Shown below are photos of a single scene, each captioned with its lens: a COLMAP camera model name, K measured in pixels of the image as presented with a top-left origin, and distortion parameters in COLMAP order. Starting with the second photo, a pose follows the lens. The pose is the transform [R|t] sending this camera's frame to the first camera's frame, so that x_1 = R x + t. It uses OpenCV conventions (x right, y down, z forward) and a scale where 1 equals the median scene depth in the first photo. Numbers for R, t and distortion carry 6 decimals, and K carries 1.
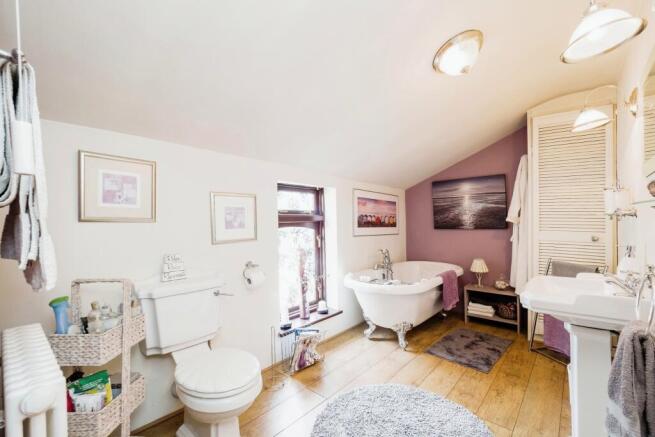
lens RADIAL K [[280.3, 0, 323.9], [0, 280.3, 221.7], [0, 0, 1]] dist [-0.015909, 0.000341]
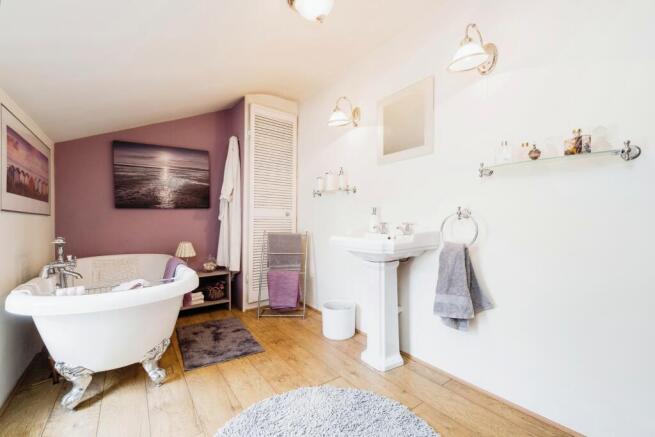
lens RADIAL K [[280.3, 0, 323.9], [0, 280.3, 221.7], [0, 0, 1]] dist [-0.015909, 0.000341]
pose [[0.223637, -0.005696, 0.974656, -0.210537], [-0.004970, 0.999963, 0.006984, 0.066145], [-0.974660, -0.006406, 0.223601, 0.414483]]
